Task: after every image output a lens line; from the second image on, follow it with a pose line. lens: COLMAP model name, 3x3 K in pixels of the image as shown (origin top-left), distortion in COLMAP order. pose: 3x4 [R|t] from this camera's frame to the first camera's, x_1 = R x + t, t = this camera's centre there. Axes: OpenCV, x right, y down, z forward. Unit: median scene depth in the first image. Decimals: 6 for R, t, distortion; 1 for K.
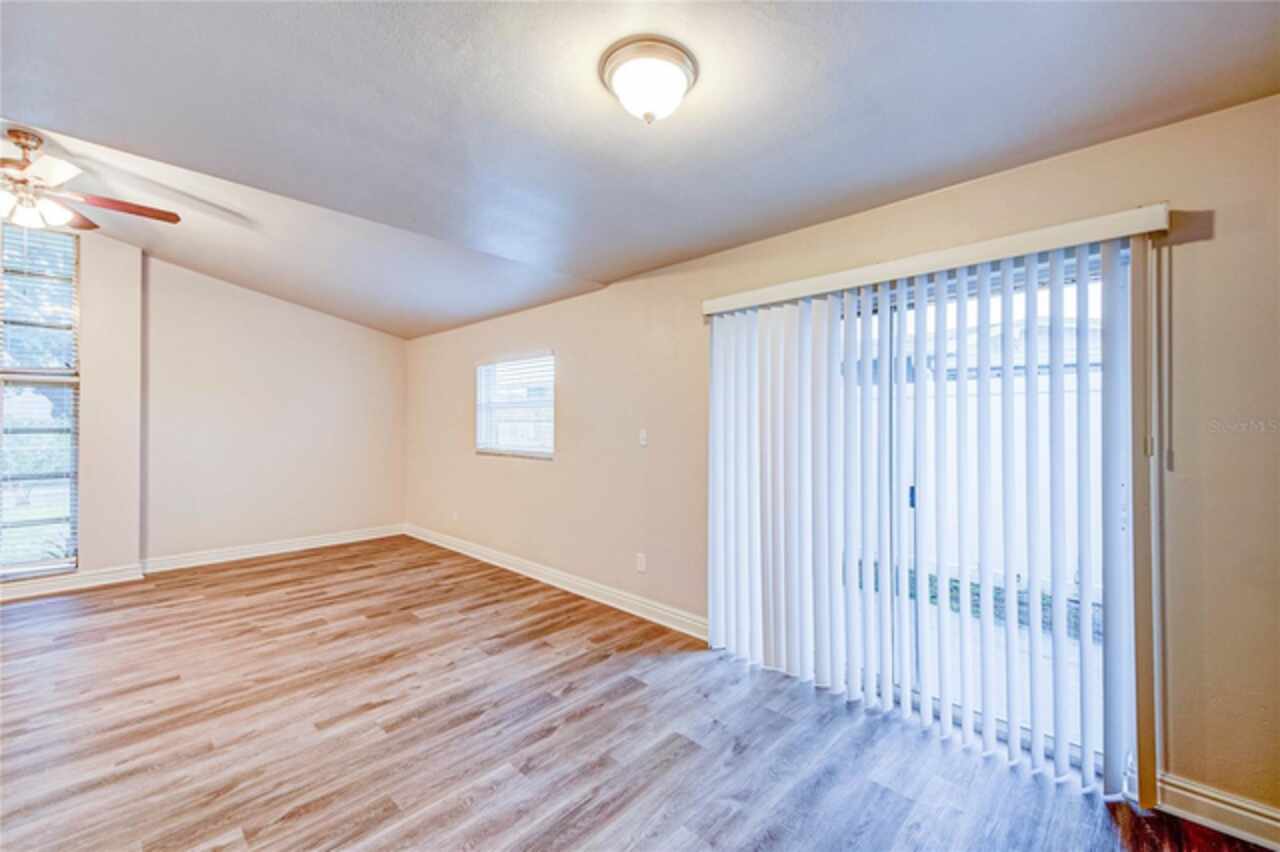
lens RADIAL K [[499.7, 0, 686.2], [0, 499.7, 419.0], [0, 0, 1]] dist [0.000596, -0.007535]
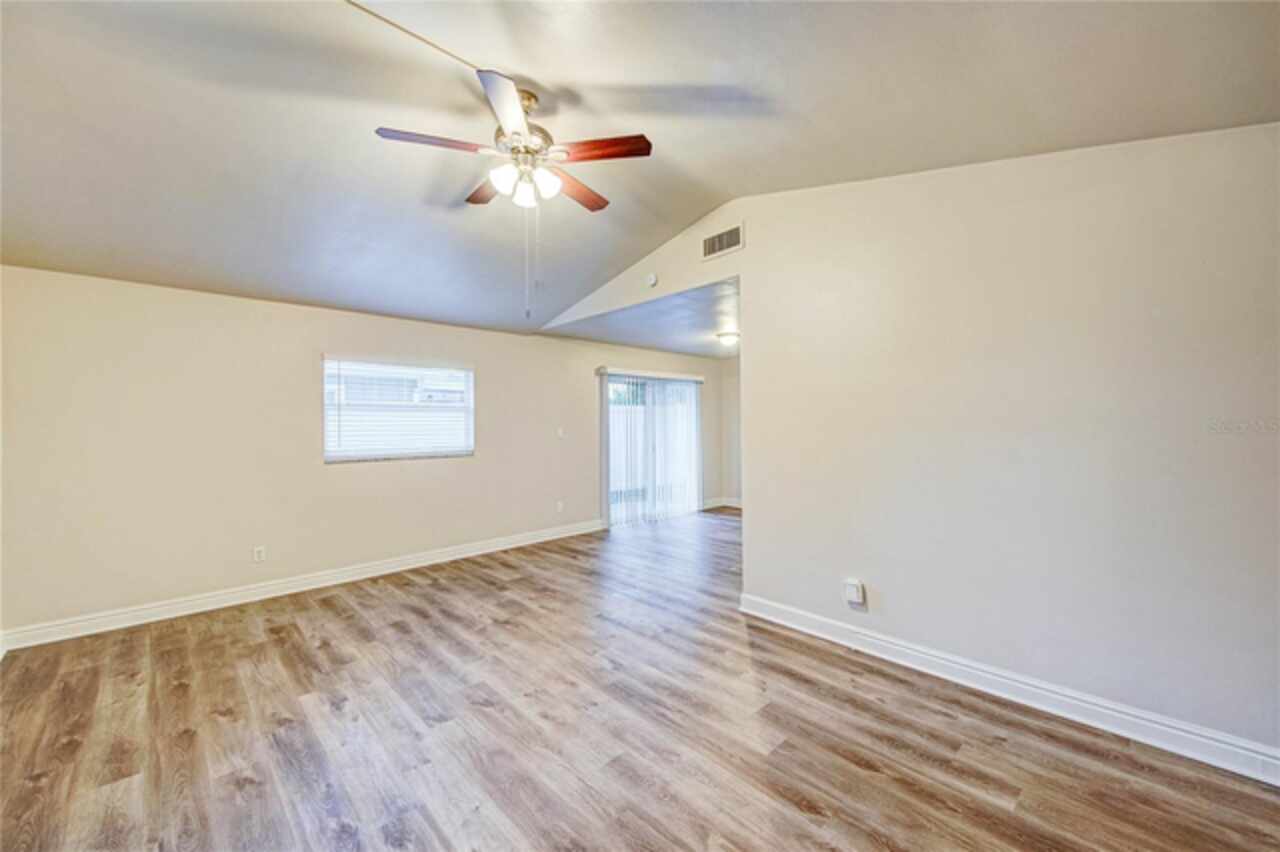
lens RADIAL K [[499.6, 0, 651.5], [0, 499.6, 402.0], [0, 0, 1]] dist [0.065139, -0.023149]
pose [[0.100025, 0.040965, 0.994141, -1.906266], [0.006822, 0.999100, -0.041855, 0.012578], [-0.994962, 0.010968, 0.099656, 0.576090]]
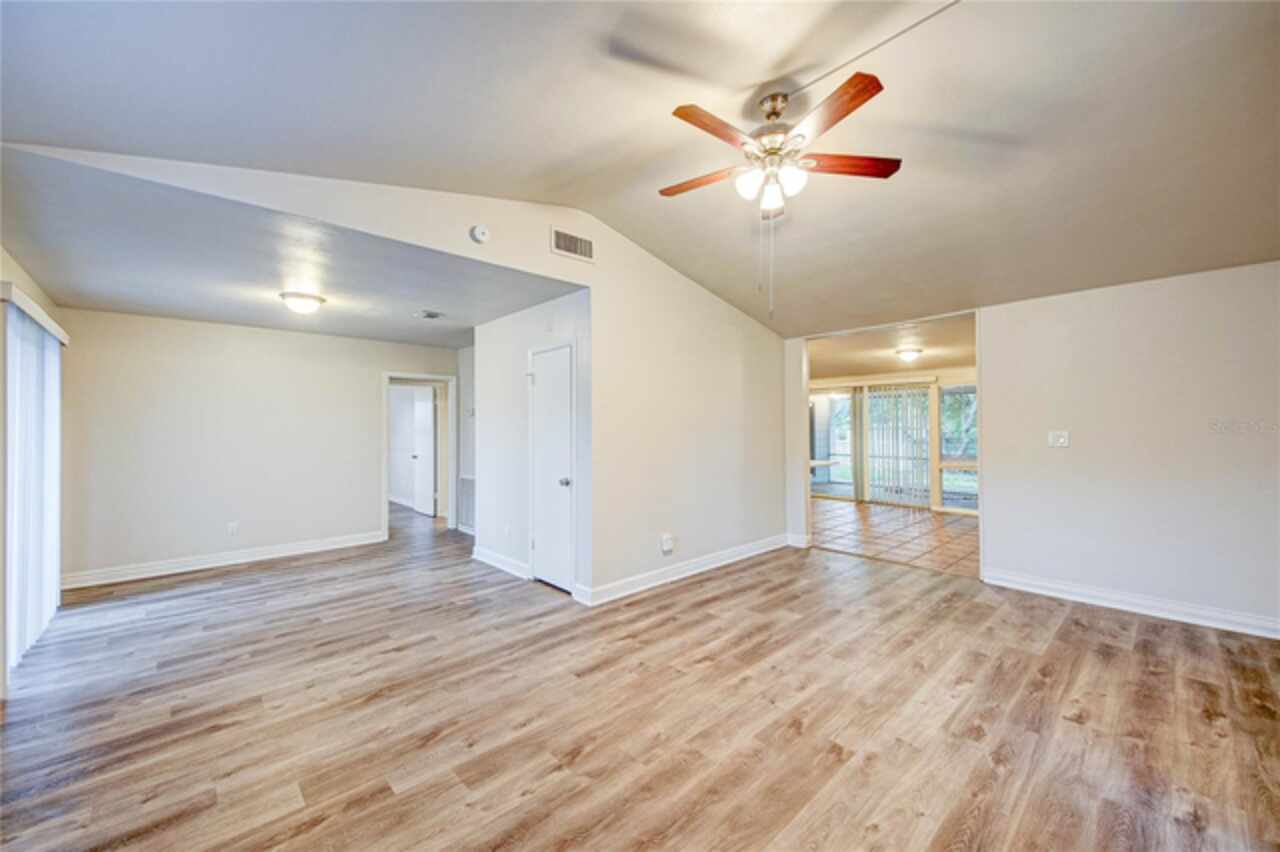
lens RADIAL K [[482.4, 0, 656.0], [0, 482.4, 424.3], [0, 0, 1]] dist [0.051045, -0.019374]
pose [[-0.994207, 0.004876, 0.107371, -1.045950], [0.003816, 0.999942, -0.010078, 0.013454], [-0.107414, -0.009610, -0.994168, 1.597676]]
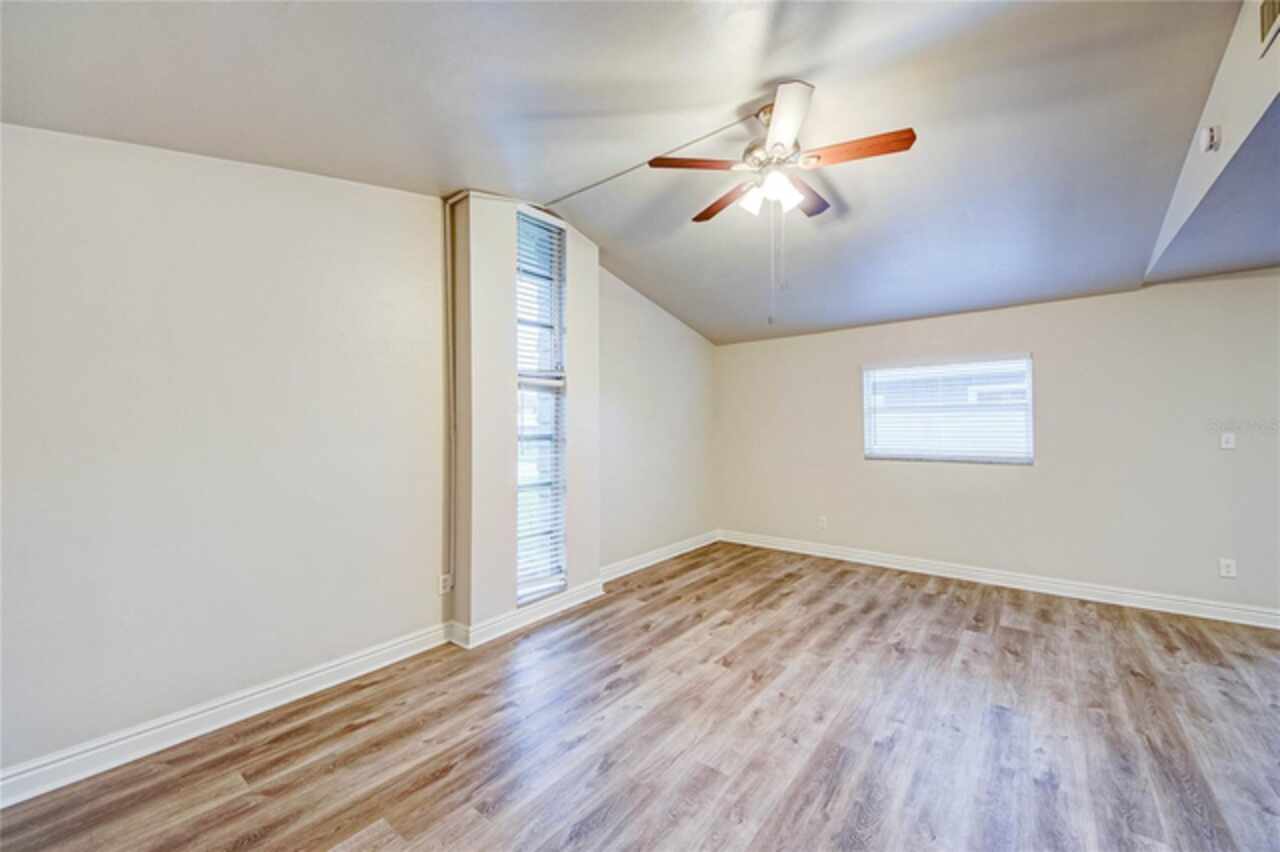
lens RADIAL K [[482.4, 0, 656.0], [0, 482.4, 424.3], [0, 0, 1]] dist [0.051045, -0.019374]
pose [[0.998798, -0.005752, 0.048672, -1.367337], [0.006097, 0.999957, -0.006943, 0.007906], [-0.048630, 0.007231, 0.998791, 0.094634]]
